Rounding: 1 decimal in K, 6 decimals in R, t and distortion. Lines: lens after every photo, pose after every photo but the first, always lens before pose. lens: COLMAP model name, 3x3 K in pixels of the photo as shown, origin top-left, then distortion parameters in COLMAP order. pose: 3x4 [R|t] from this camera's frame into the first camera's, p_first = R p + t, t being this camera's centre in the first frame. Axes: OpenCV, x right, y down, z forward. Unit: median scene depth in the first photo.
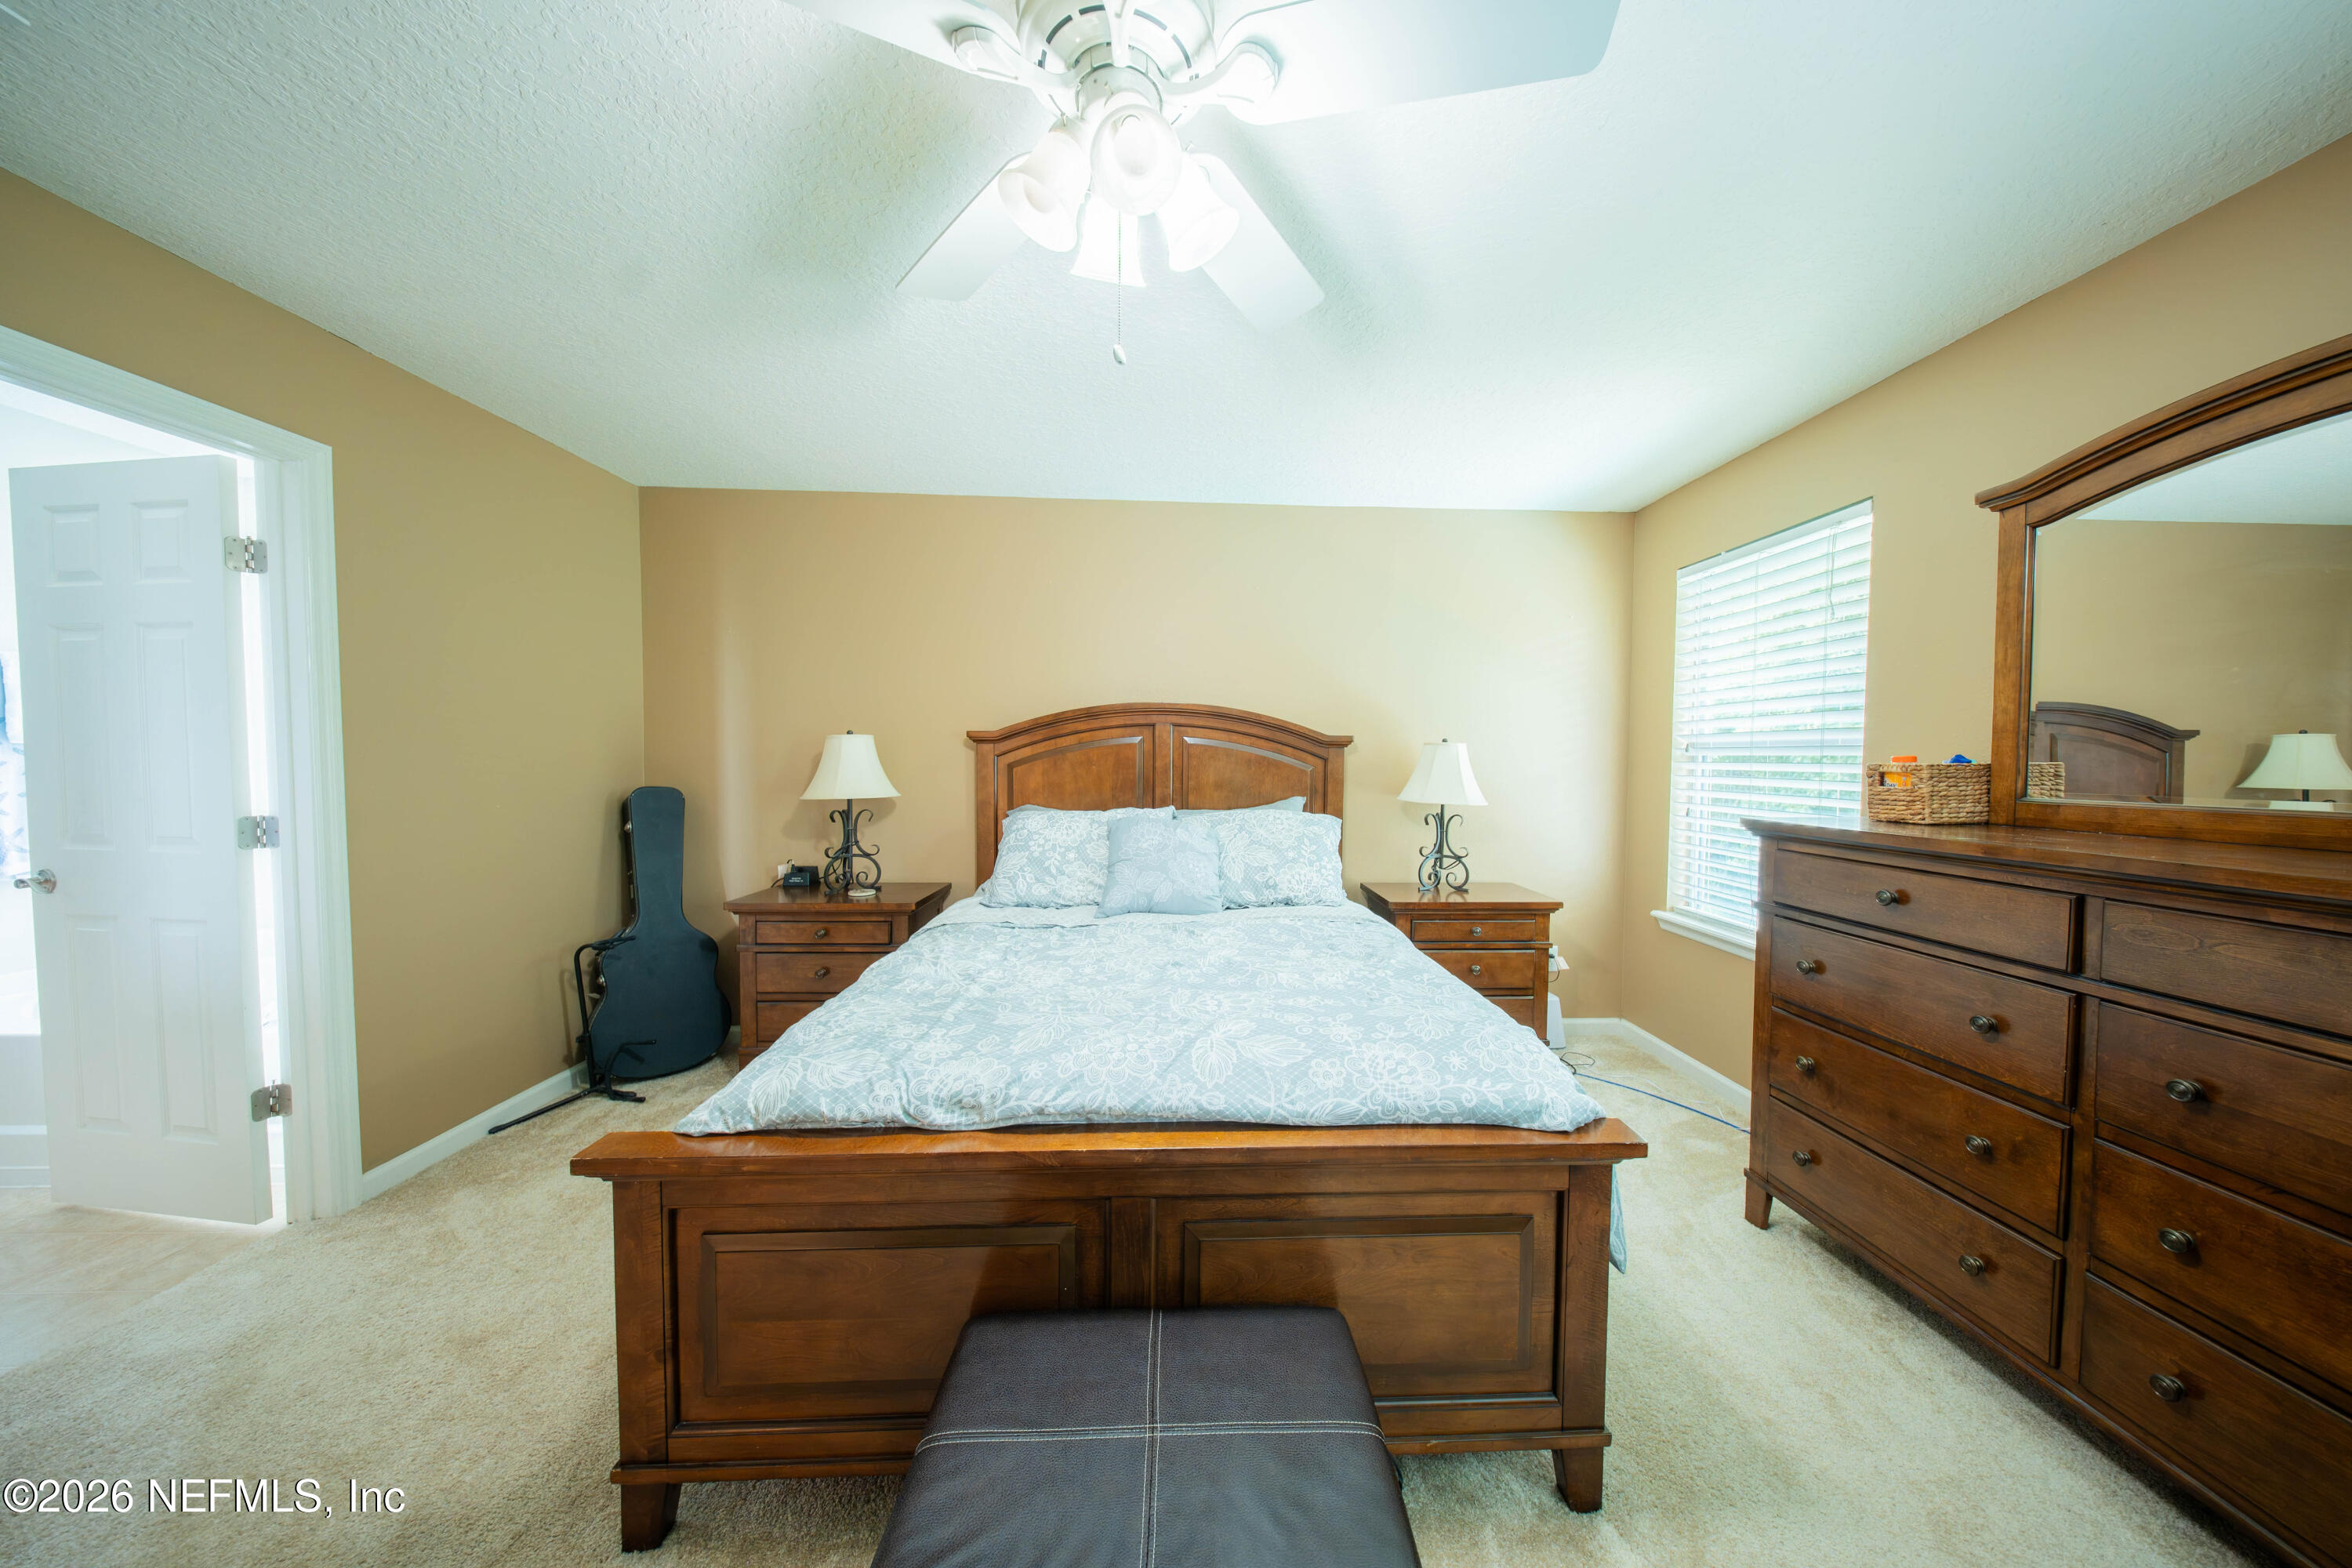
lens RADIAL K [[746.6, 0, 1205.9], [0, 746.6, 795.1], [0, 0, 1]] dist [-0.004315, -0.000143]
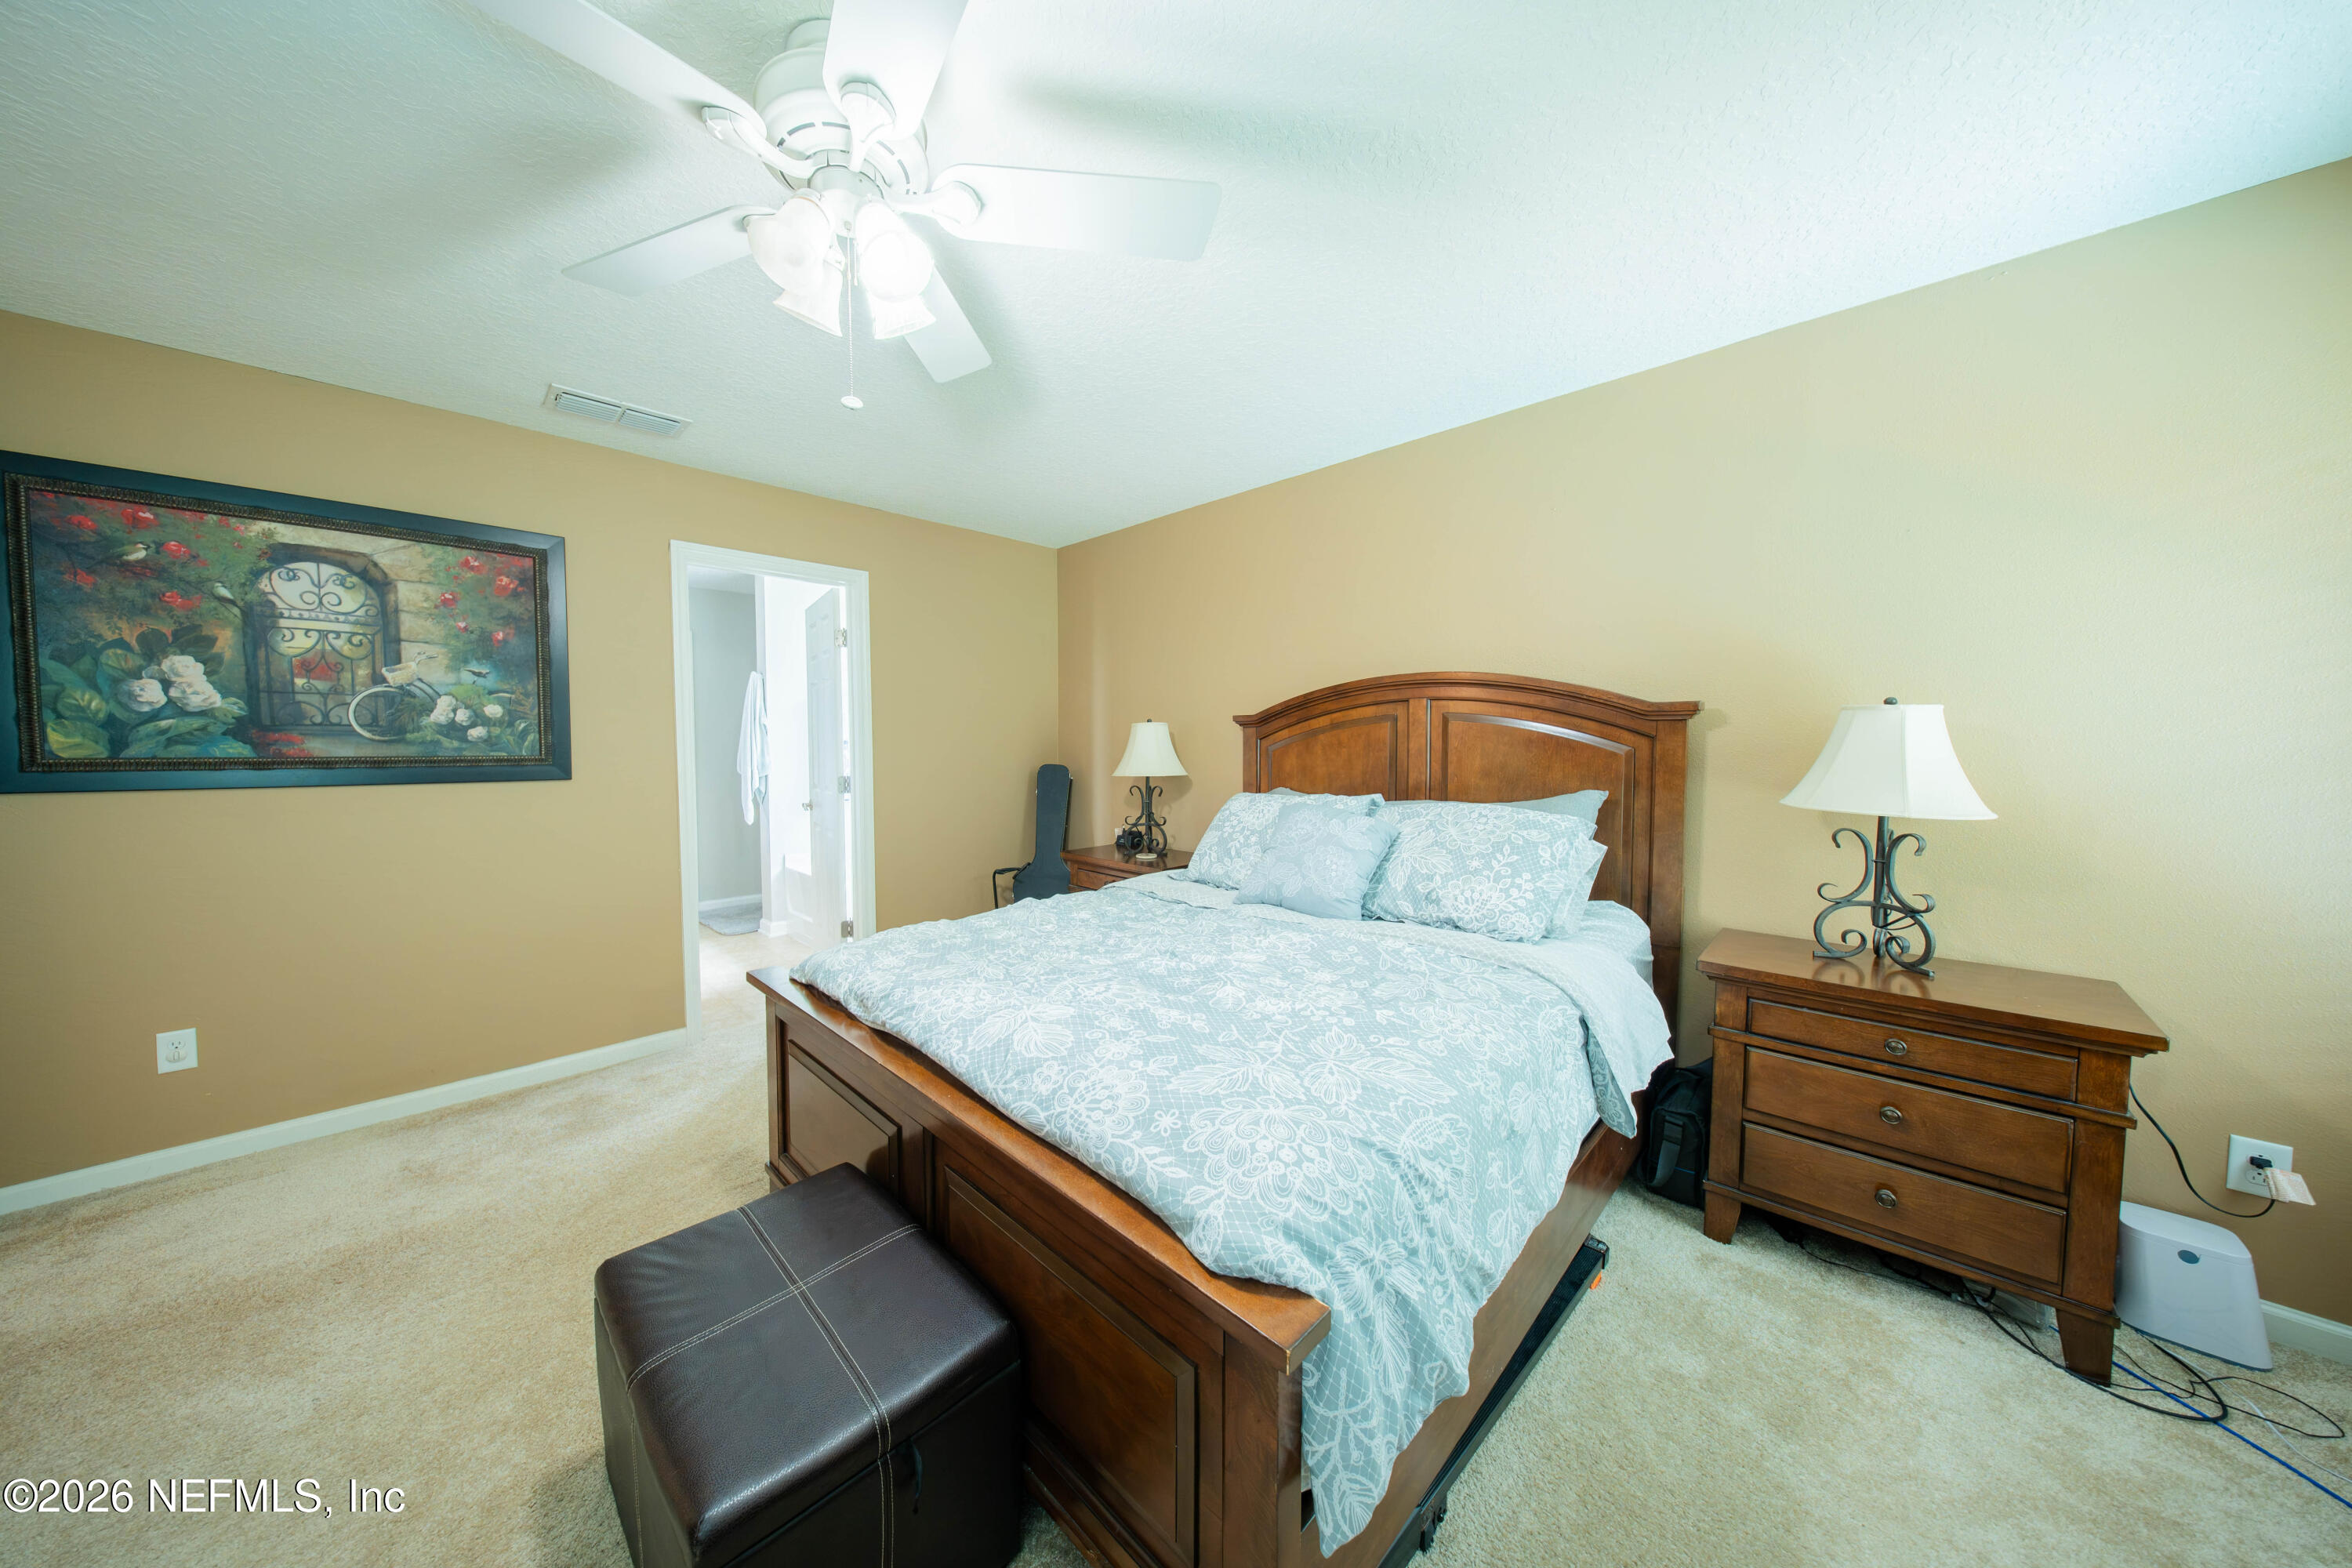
lens RADIAL K [[741.8, 0, 1113.0], [0, 741.8, 779.5], [0, 0, 1]] dist [-0.001351, -0.000139]
pose [[0.646666, 0.028242, -0.762250, 0.459876], [-0.029081, 0.999501, 0.012361, -0.004724], [0.762219, 0.014174, 0.647164, 0.235789]]
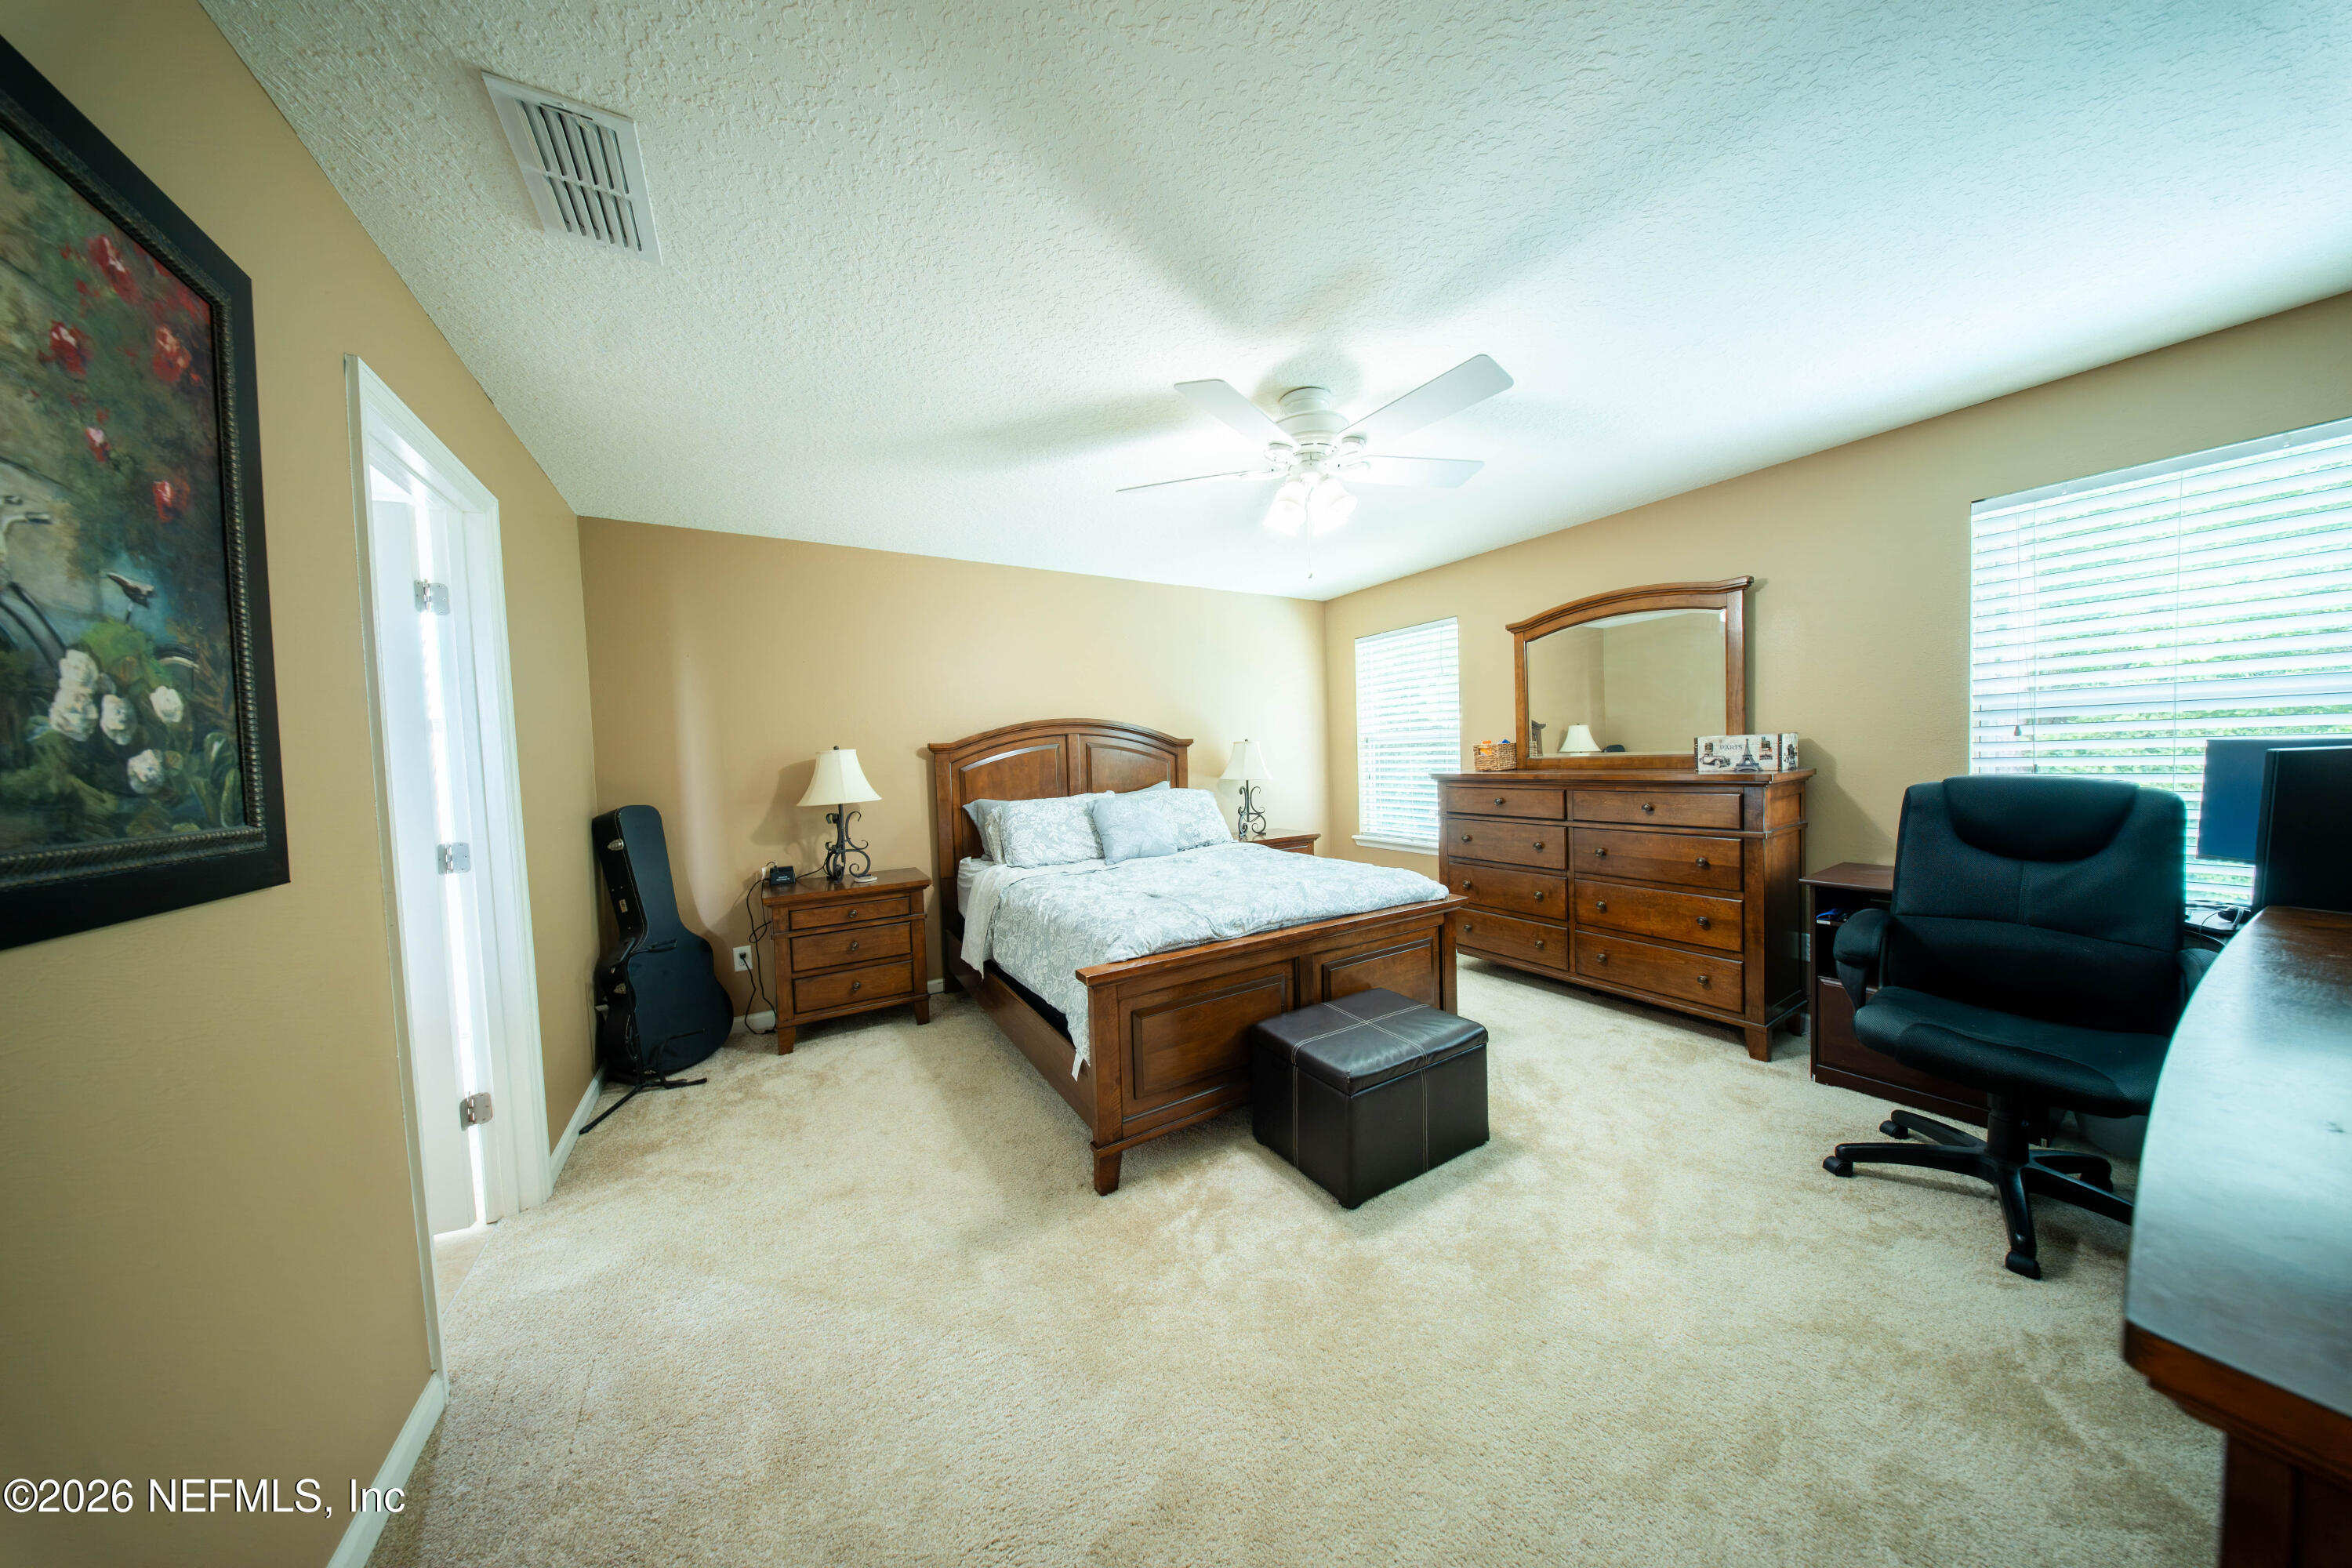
lens RADIAL K [[704.9, 0, 1175.6], [0, 704.9, 792.2], [0, 0, 1]] dist [-0.001933, -0.000221]
pose [[0.879103, -0.064285, 0.472277, -0.650812], [0.065522, 0.997755, 0.013849, 0.007554], [-0.472107, 0.018770, 0.881341, -0.299237]]
